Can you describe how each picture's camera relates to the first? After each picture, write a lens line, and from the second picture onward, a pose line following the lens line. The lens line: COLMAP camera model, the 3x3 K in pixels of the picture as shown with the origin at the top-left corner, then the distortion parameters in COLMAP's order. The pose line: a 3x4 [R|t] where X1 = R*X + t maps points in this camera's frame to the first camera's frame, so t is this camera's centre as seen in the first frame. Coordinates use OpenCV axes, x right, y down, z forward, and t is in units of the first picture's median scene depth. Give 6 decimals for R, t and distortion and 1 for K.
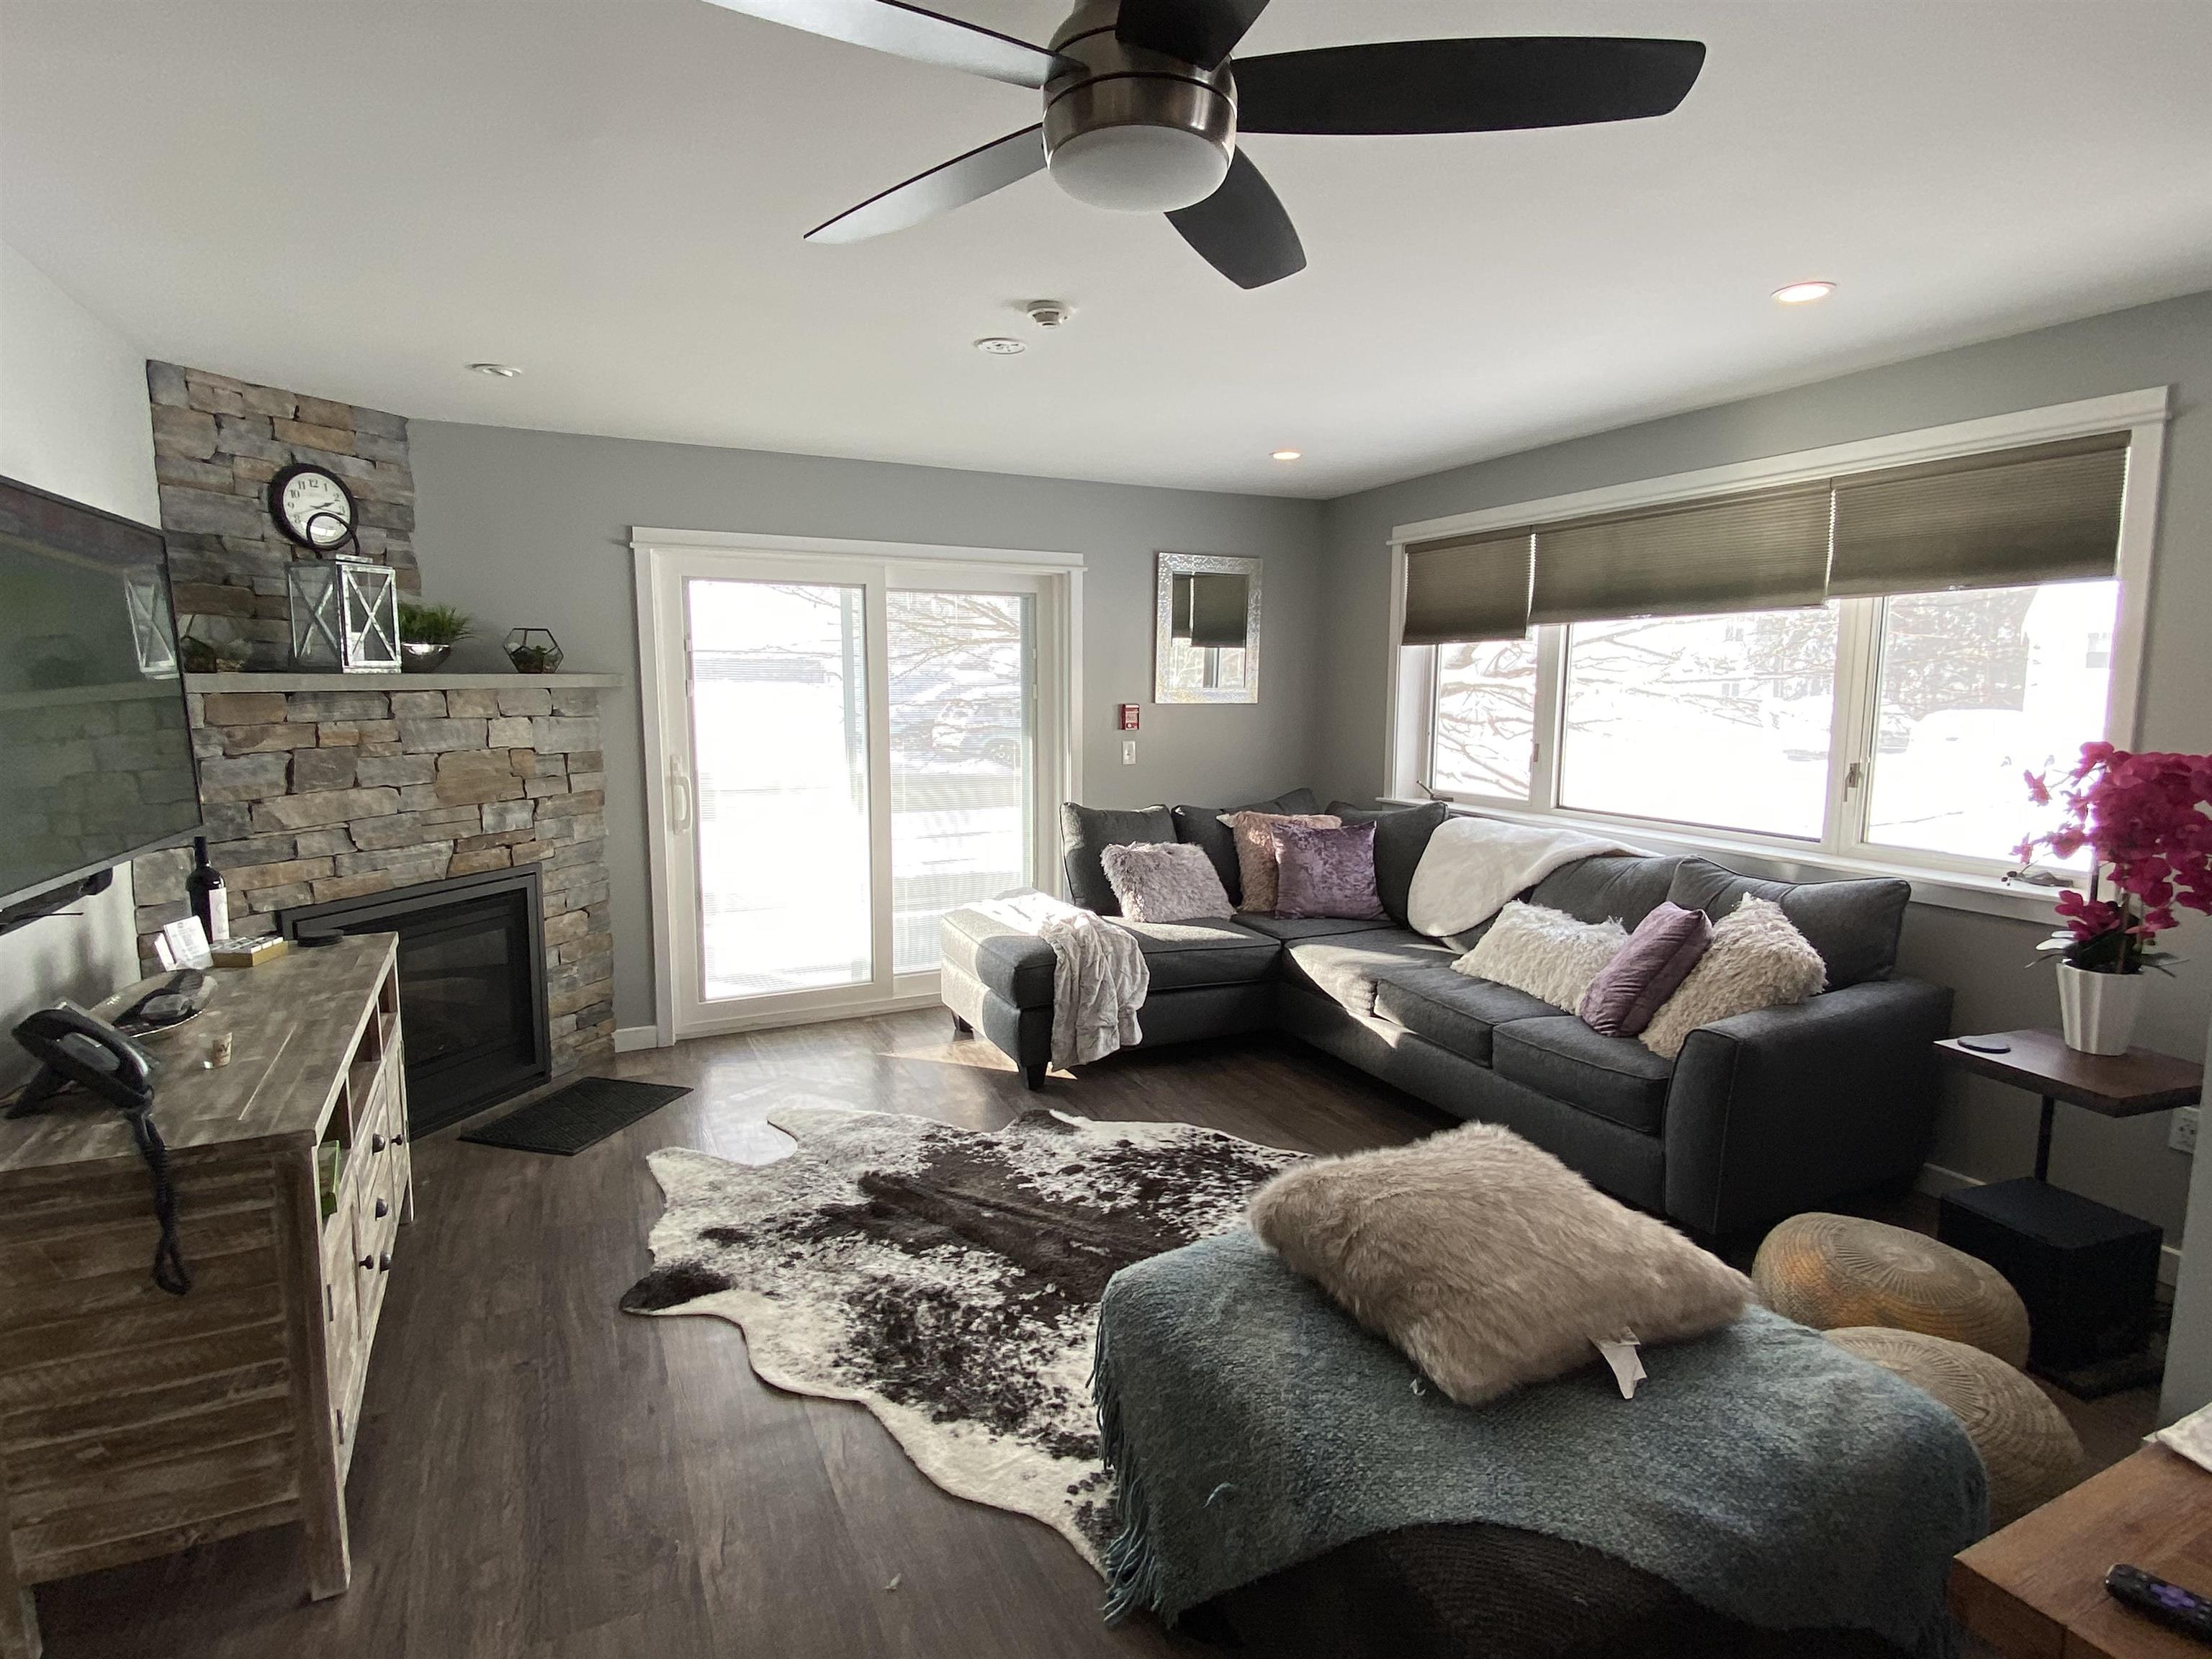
lens RADIAL K [[1134.5, 0, 1103.8], [0, 1134.5, 825.9], [0, 0, 1]] dist [-0.002005, -0.009311]
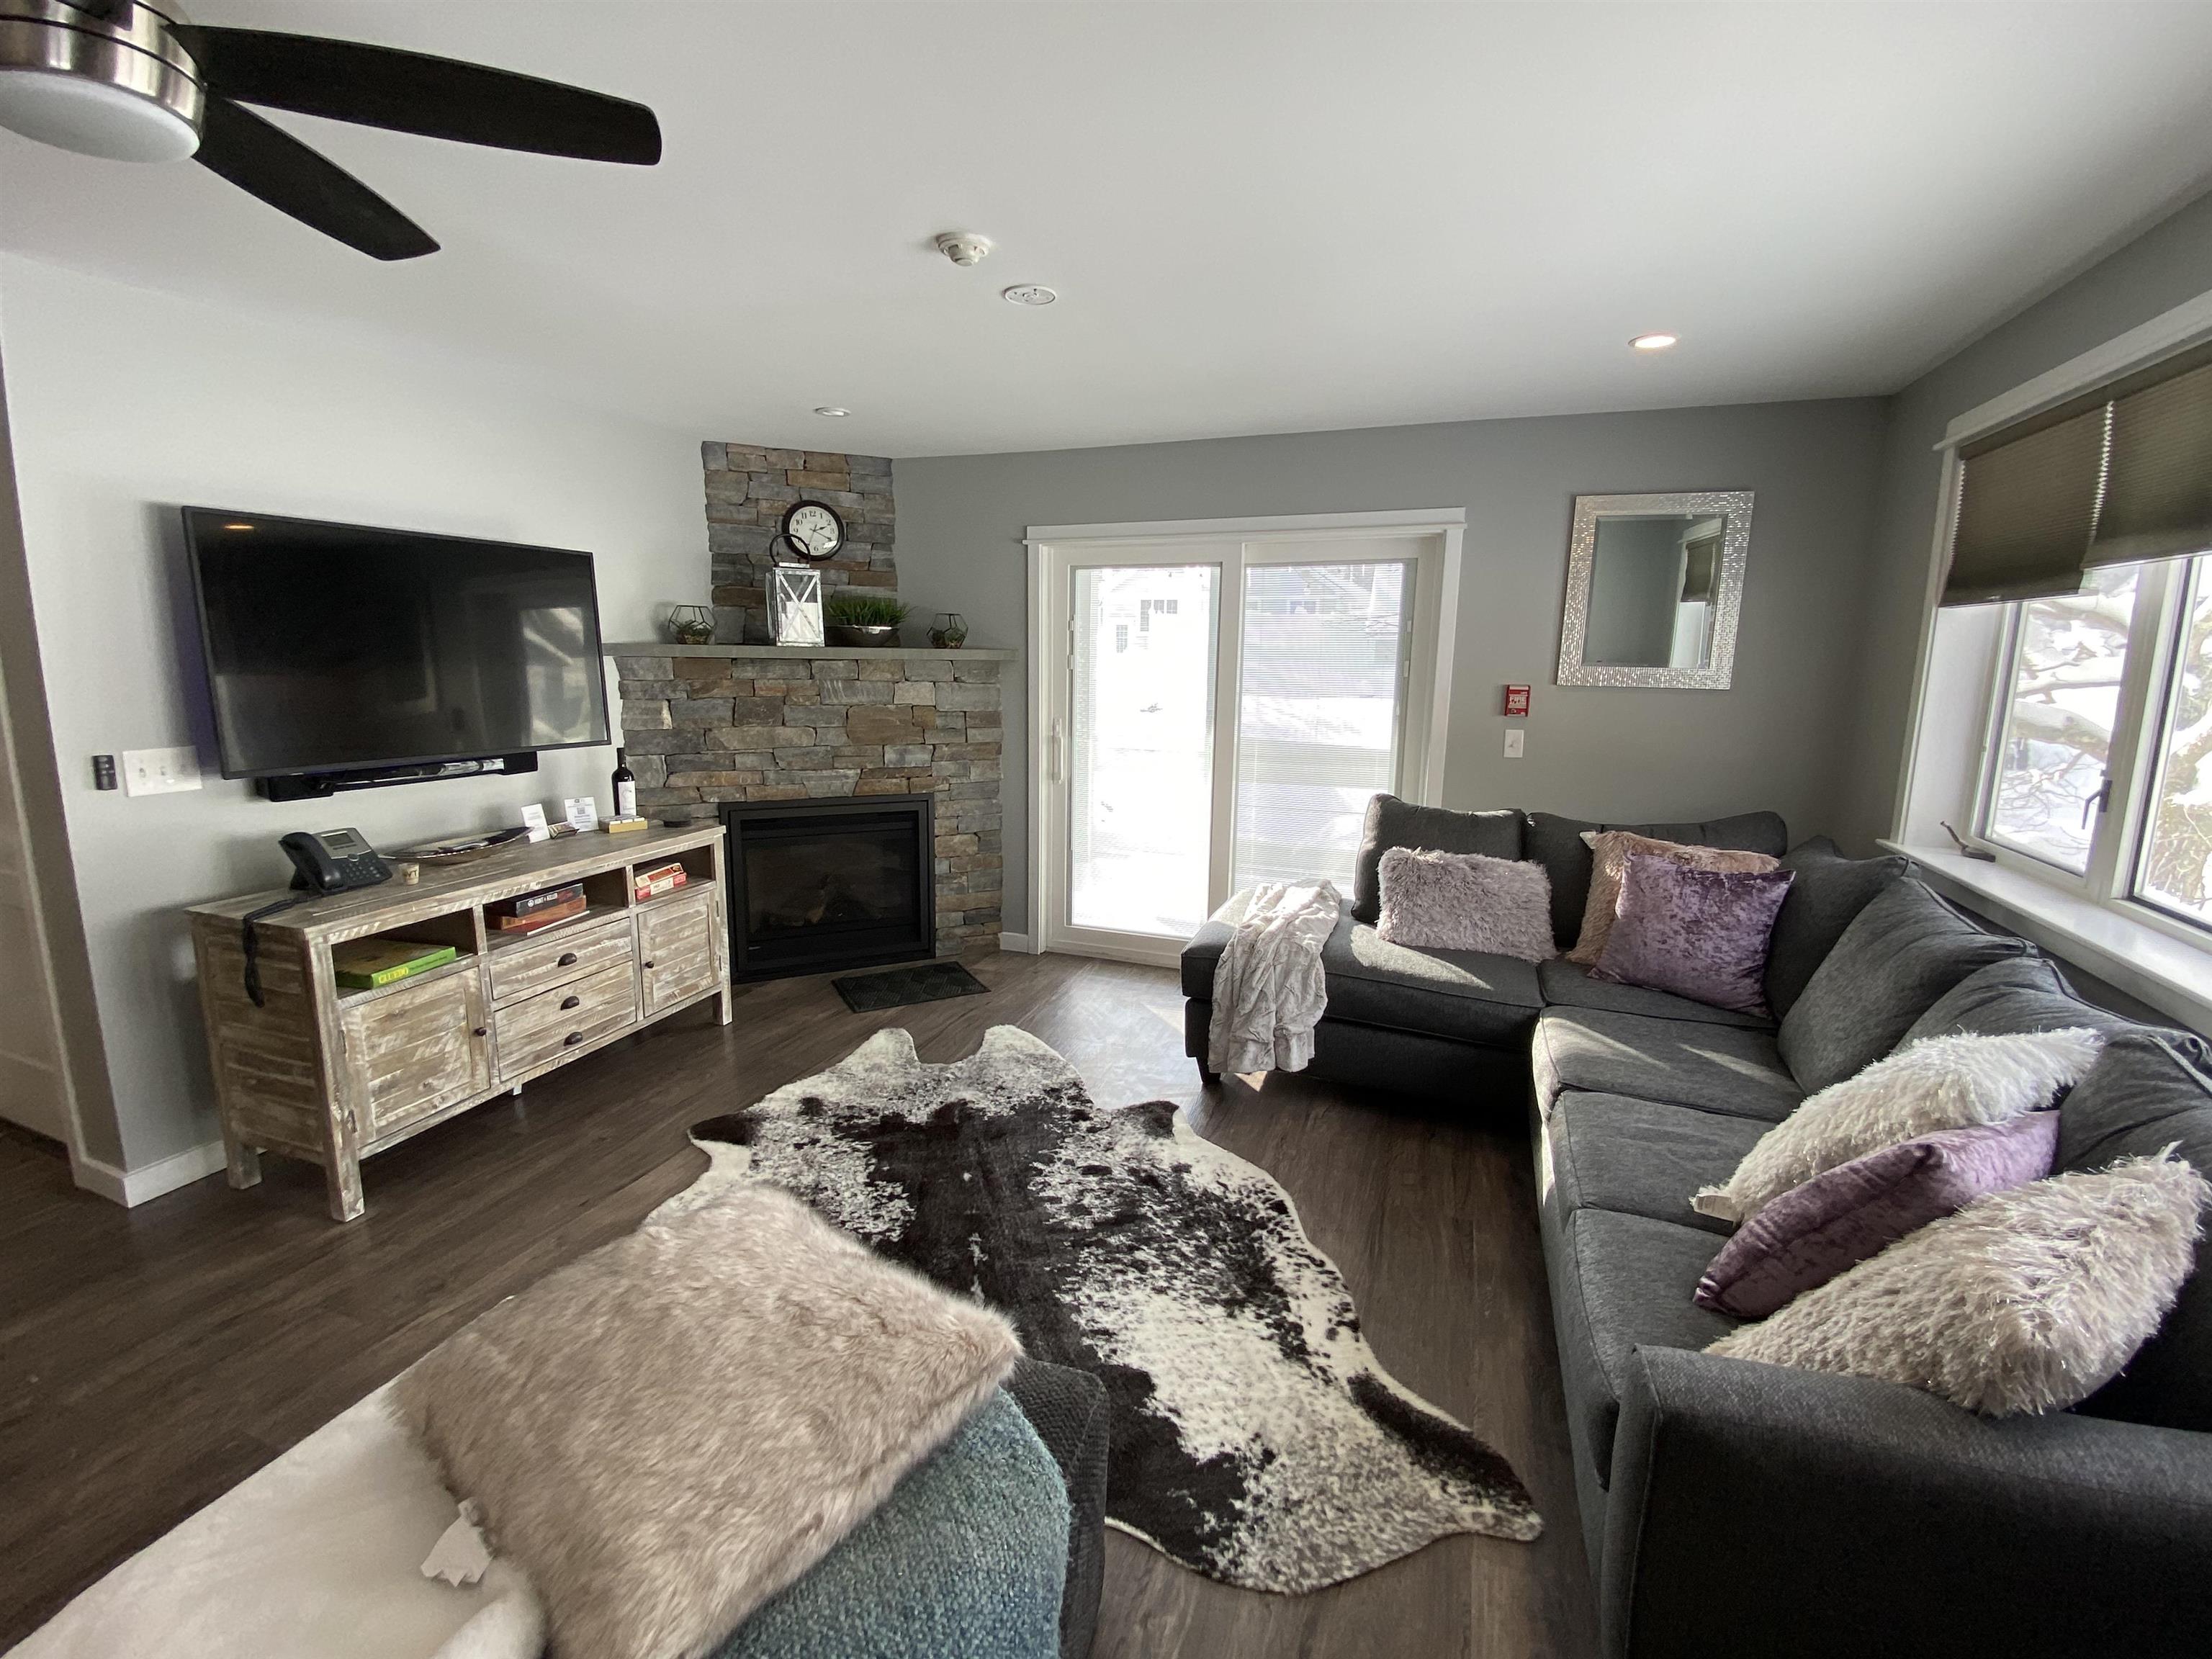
lens RADIAL K [[963.7, 0, 1111.0], [0, 963.7, 829.2], [0, 0, 1]] dist [0.001222, -0.004677]
pose [[0.689352, 0.136829, -0.711387, 0.480165], [-0.101826, 0.990553, 0.091851, -0.053716], [0.717234, 0.009120, 0.696773, 0.405172]]
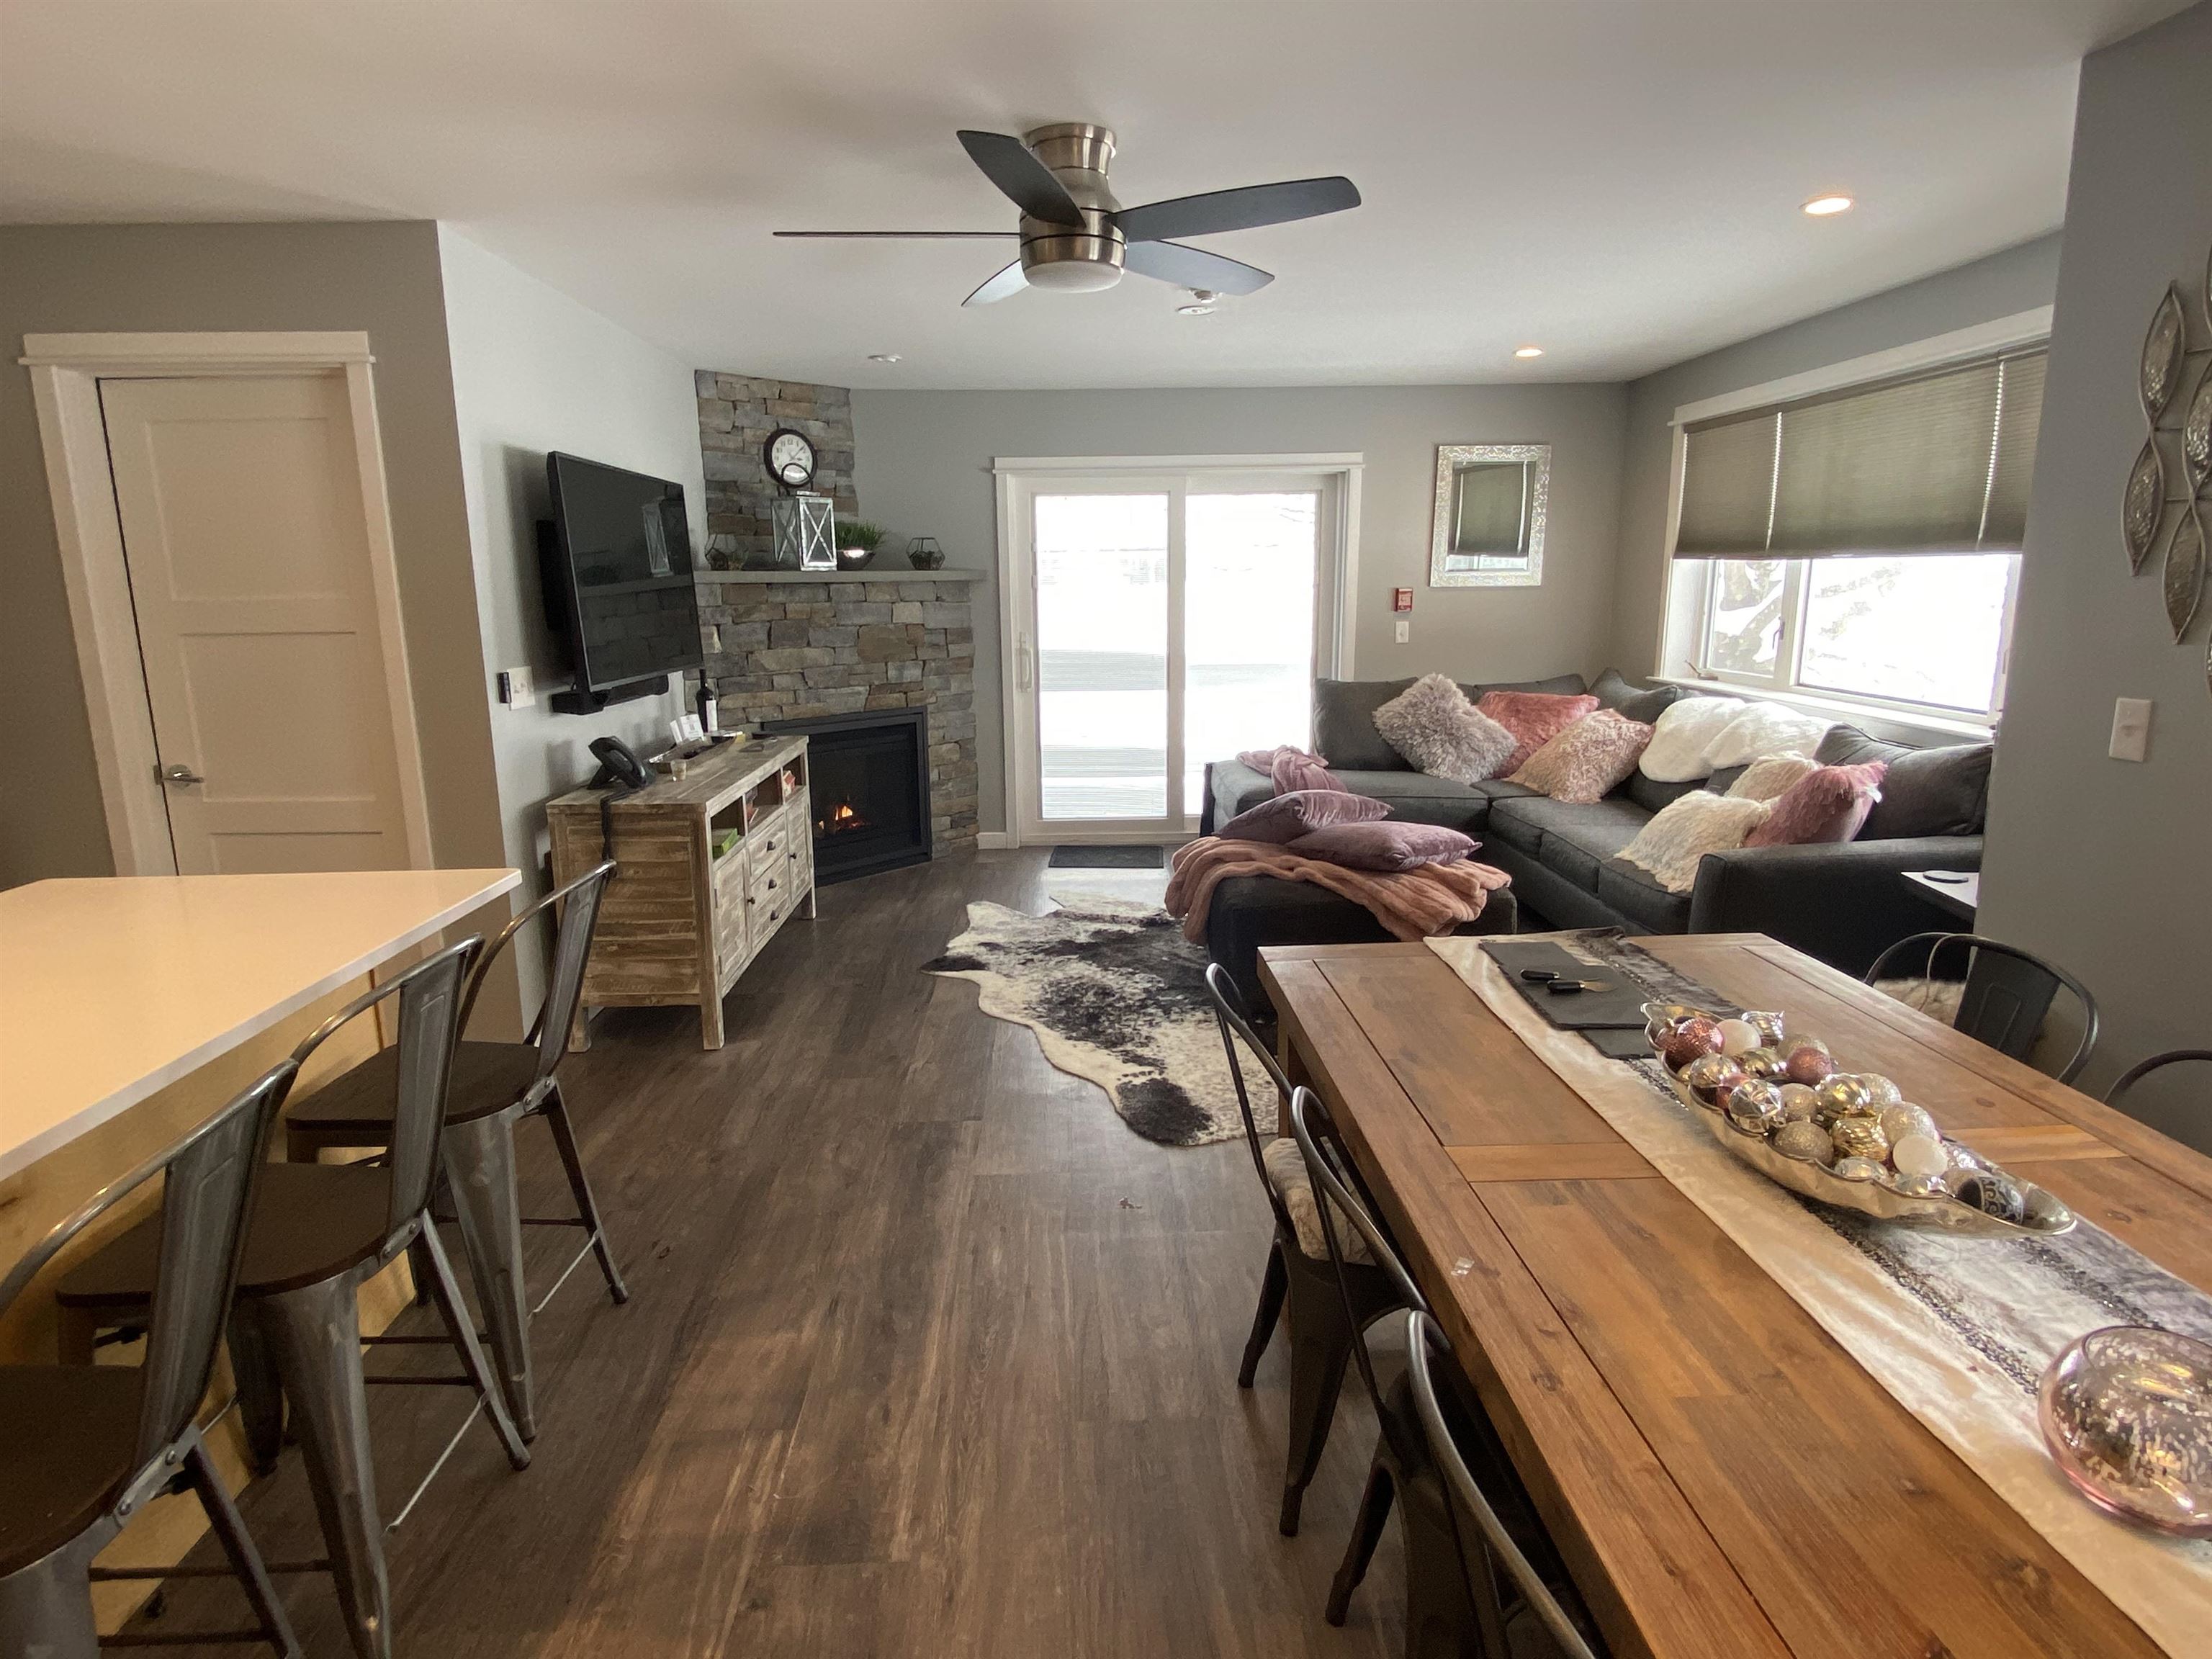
lens RADIAL K [[1176.2, 0, 1099.7], [0, 1176.2, 836.5], [0, 0, 1]] dist [0.037001, -0.021860]
pose [[0.912577, 0.074307, -0.402097, 0.334169], [-0.037035, 0.994328, 0.099698, 0.044151], [0.407225, -0.076090, 0.910153, -0.291239]]
